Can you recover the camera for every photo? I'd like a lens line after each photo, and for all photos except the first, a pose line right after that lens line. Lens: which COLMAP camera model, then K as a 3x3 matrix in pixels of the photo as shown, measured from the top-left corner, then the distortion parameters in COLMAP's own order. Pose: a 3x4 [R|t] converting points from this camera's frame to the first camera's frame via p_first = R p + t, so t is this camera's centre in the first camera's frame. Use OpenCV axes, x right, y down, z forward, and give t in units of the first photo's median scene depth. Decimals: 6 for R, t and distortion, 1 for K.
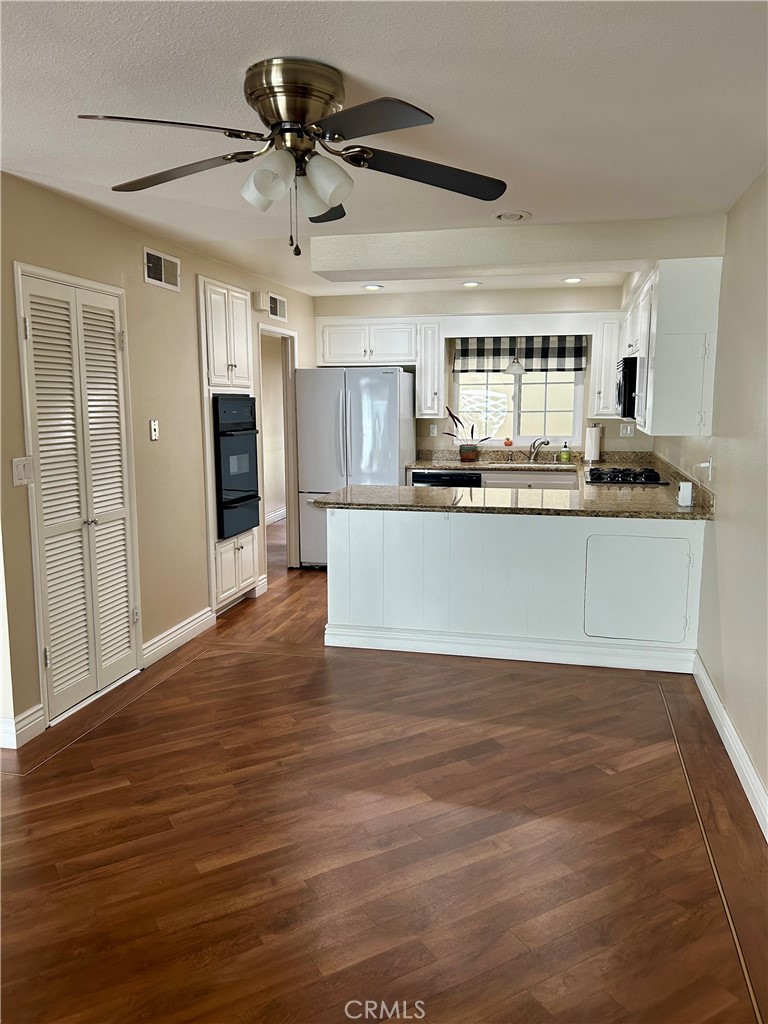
lens RADIAL K [[766.2, 0, 380.8], [0, 766.2, 506.4], [0, 0, 1]] dist [0.007727, -0.002072]
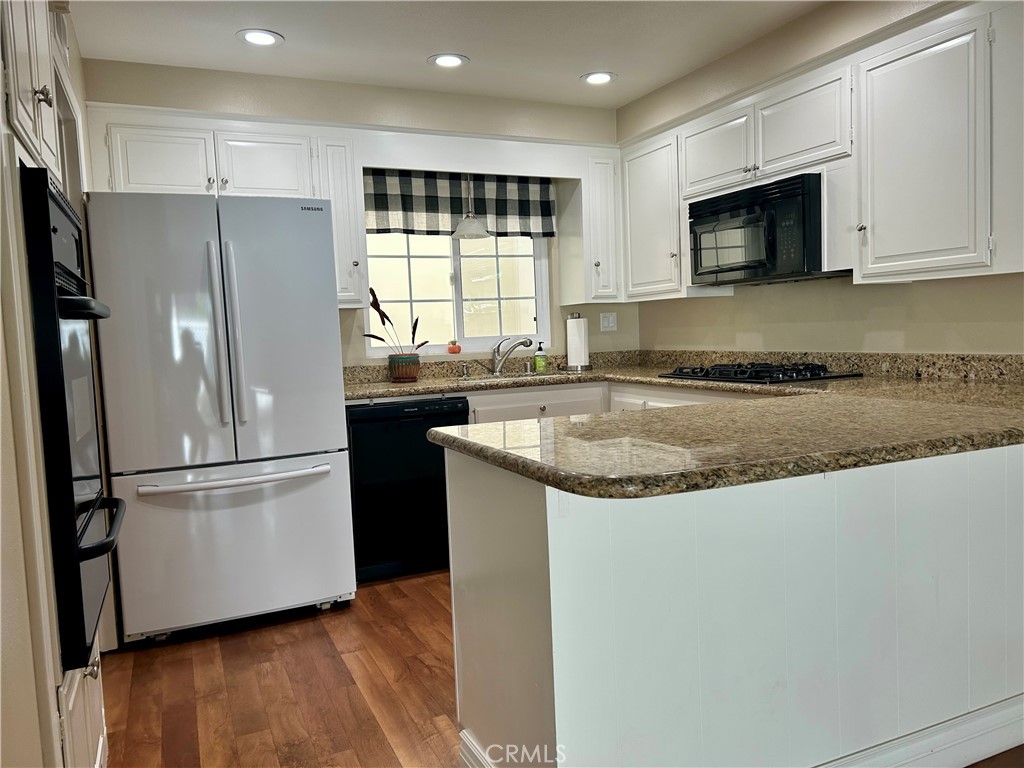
lens RADIAL K [[766.2, 0, 512.0], [0, 766.2, 384.0], [0, 0, 1]] dist [0.007727, -0.002072]
pose [[0.786016, -0.067695, 0.614488, -0.189607], [0.121709, 0.991478, -0.046457, -0.019965], [-0.606107, 0.111305, 0.787557, 0.497355]]
